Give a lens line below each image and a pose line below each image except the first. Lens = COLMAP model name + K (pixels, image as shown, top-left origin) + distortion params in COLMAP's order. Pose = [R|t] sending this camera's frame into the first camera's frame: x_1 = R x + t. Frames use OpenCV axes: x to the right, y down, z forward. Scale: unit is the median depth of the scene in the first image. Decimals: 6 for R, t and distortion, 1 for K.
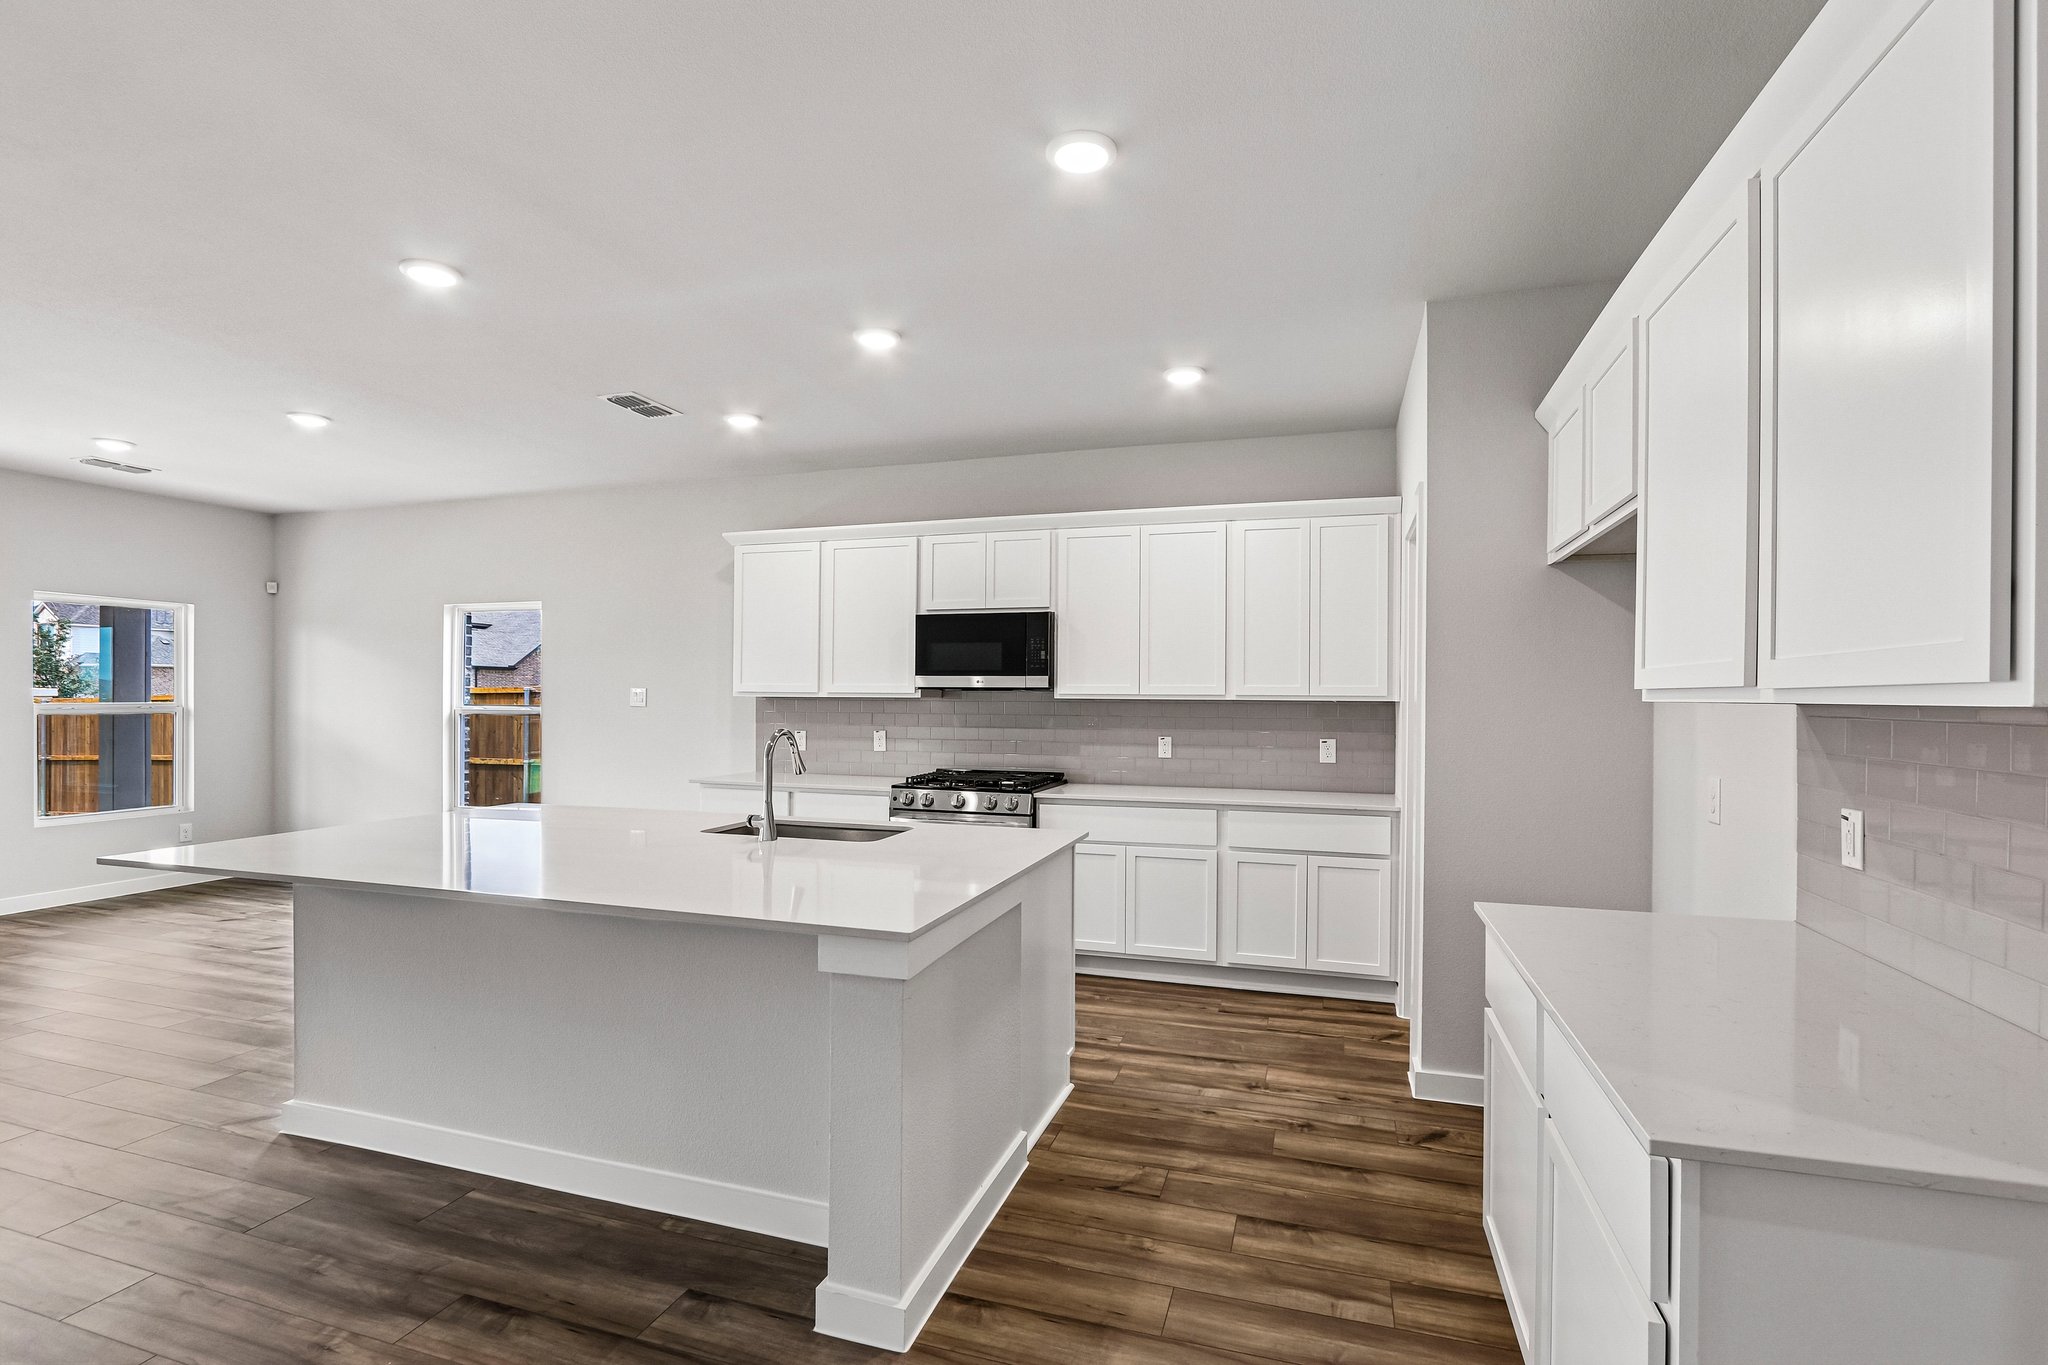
lens RADIAL K [[943.1, 0, 1026.7], [0, 943.1, 697.8], [0, 0, 1]] dist [-0.010546, -0.000274]
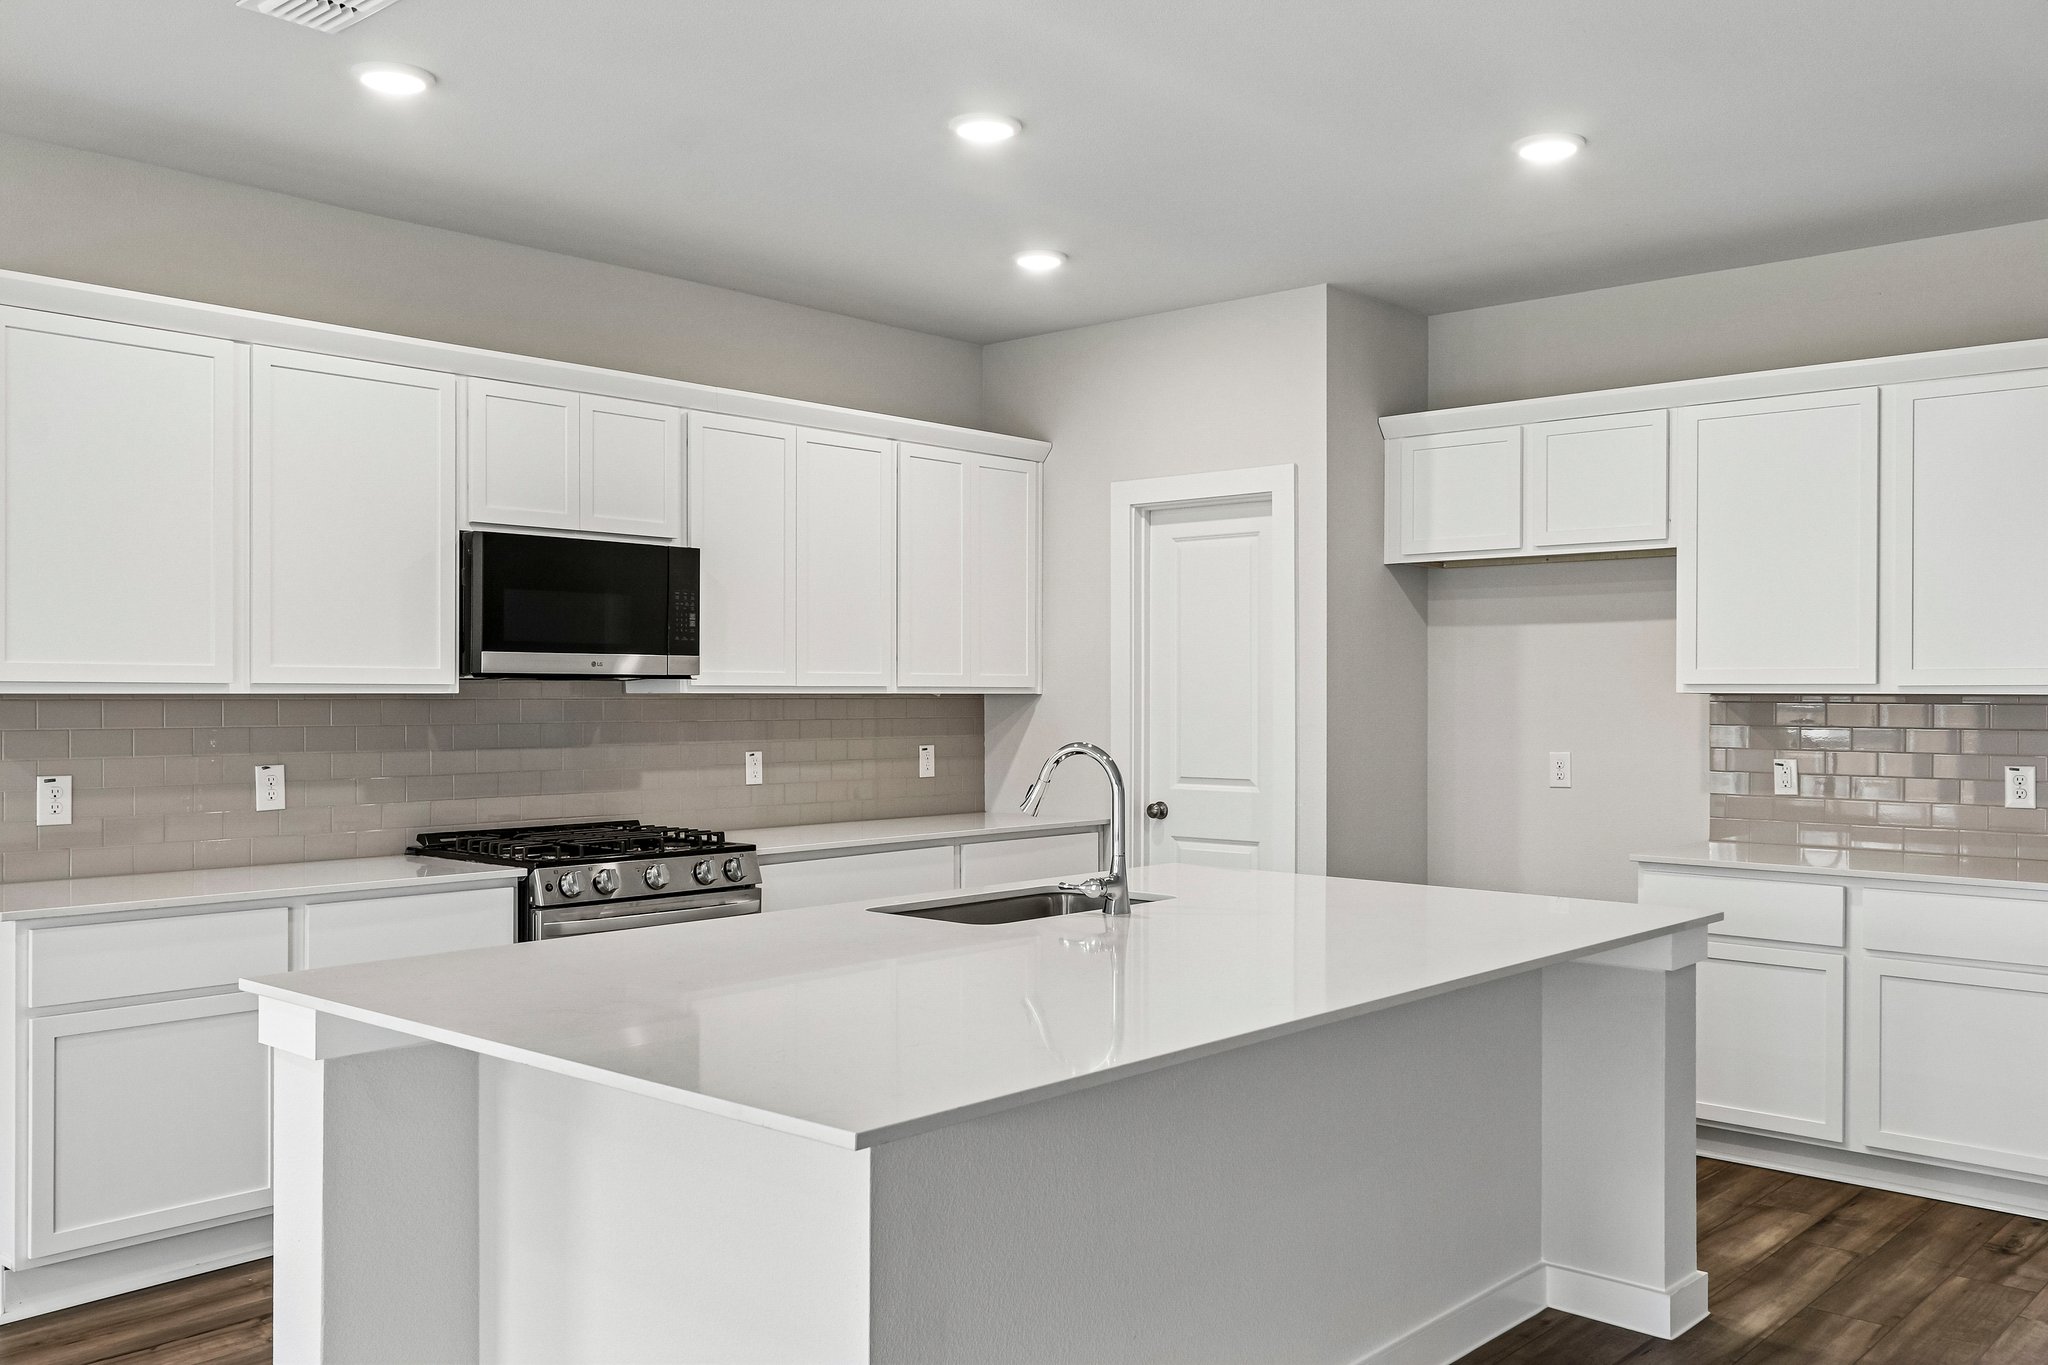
lens RADIAL K [[1754.4, 0, 1024.0], [0, 1754.4, 682.5], [0, 0, 1]] dist [0.009837, 0.004506]
pose [[0.403035, -0.001004, 0.915184, -1.185986], [0.002162, 0.999998, 0.000145, -0.007618], [-0.915182, 0.001921, 0.403037, 0.476636]]
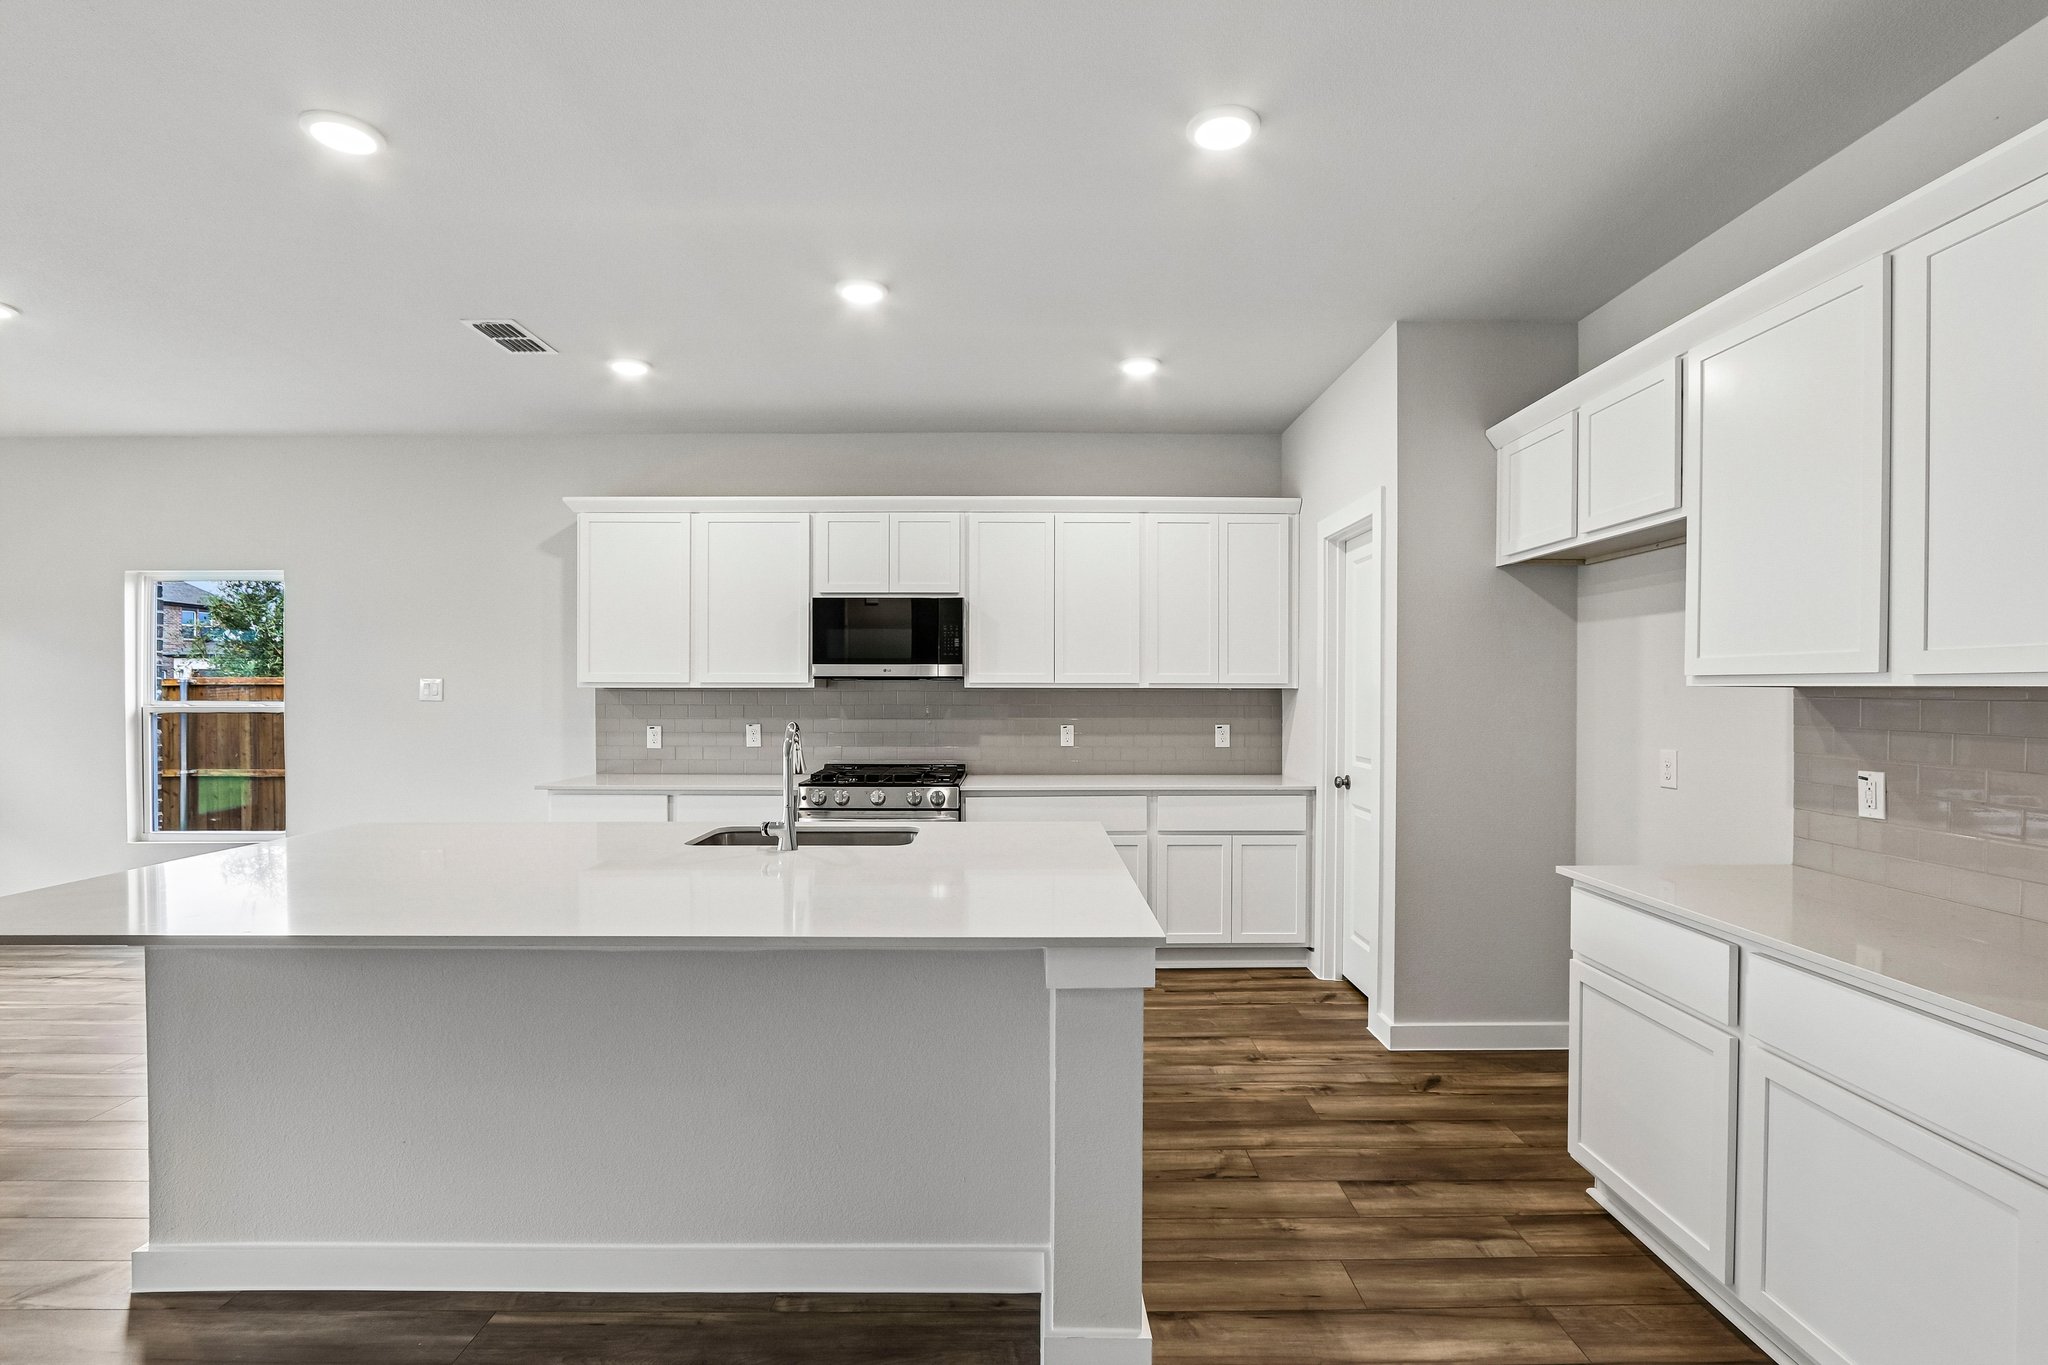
lens RADIAL K [[945.4, 0, 1030.5], [0, 945.4, 691.0], [0, 0, 1]] dist [-0.011783, 0.000279]
pose [[0.950386, -0.007404, 0.310985, -0.276913], [0.005997, 0.999967, 0.005480, -0.001094], [-0.311016, -0.003343, 0.950399, 0.075478]]
